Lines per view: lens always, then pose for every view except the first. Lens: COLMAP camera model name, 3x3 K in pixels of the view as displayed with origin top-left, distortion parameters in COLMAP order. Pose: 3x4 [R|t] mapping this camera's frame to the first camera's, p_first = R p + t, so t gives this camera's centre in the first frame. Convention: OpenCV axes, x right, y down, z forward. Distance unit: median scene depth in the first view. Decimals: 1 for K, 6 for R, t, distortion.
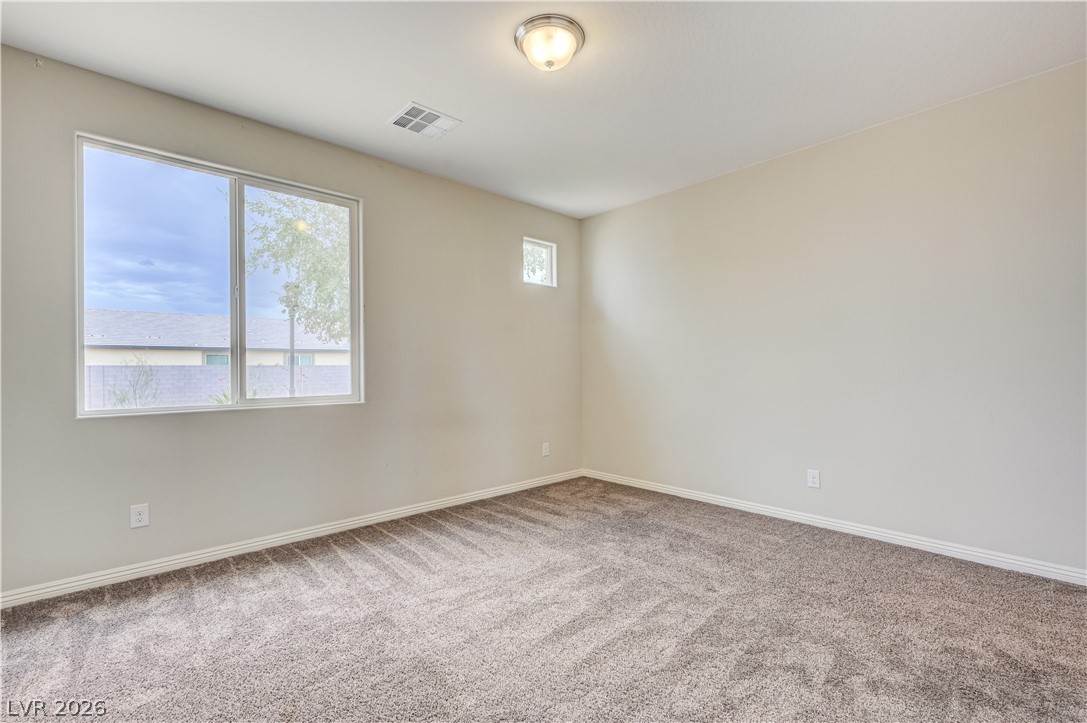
lens RADIAL K [[480.7, 0, 545.5], [0, 480.7, 366.1], [0, 0, 1]] dist [-0.000186, -0.000675]
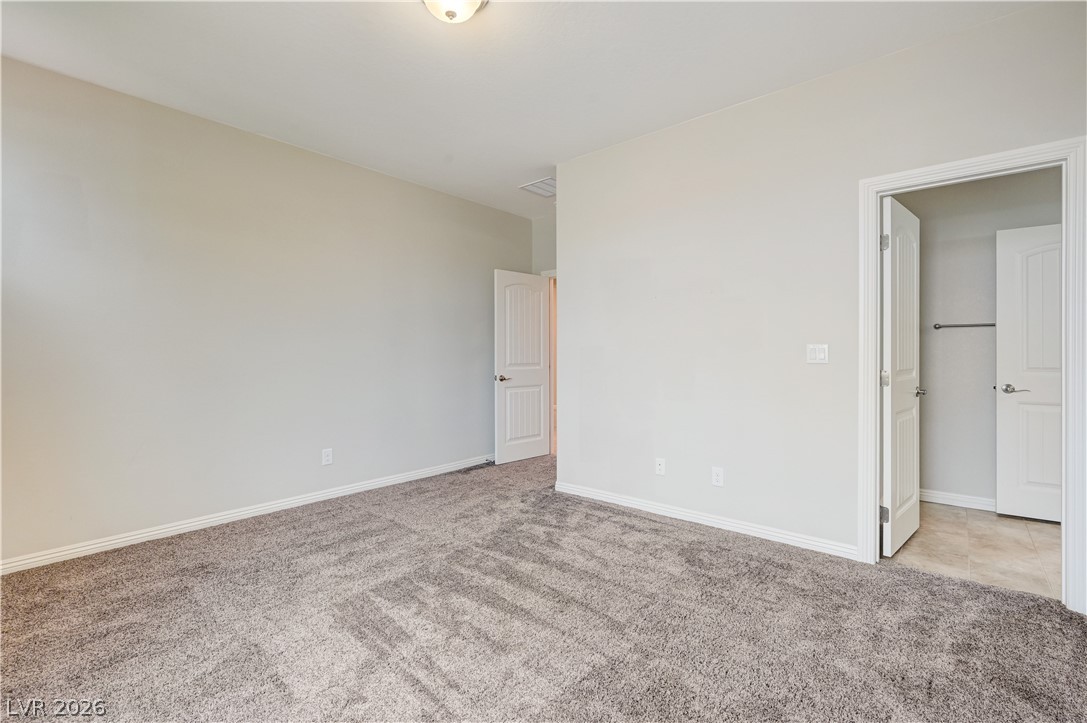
lens RADIAL K [[480.7, 0, 546.1], [0, 480.7, 357.4], [0, 0, 1]] dist [-0.000186, -0.000675]
pose [[-0.100027, -0.004162, 0.994976, -0.907995], [0.005389, 0.999974, 0.004725, 0.001053], [-0.994970, 0.005835, -0.100002, 0.920428]]
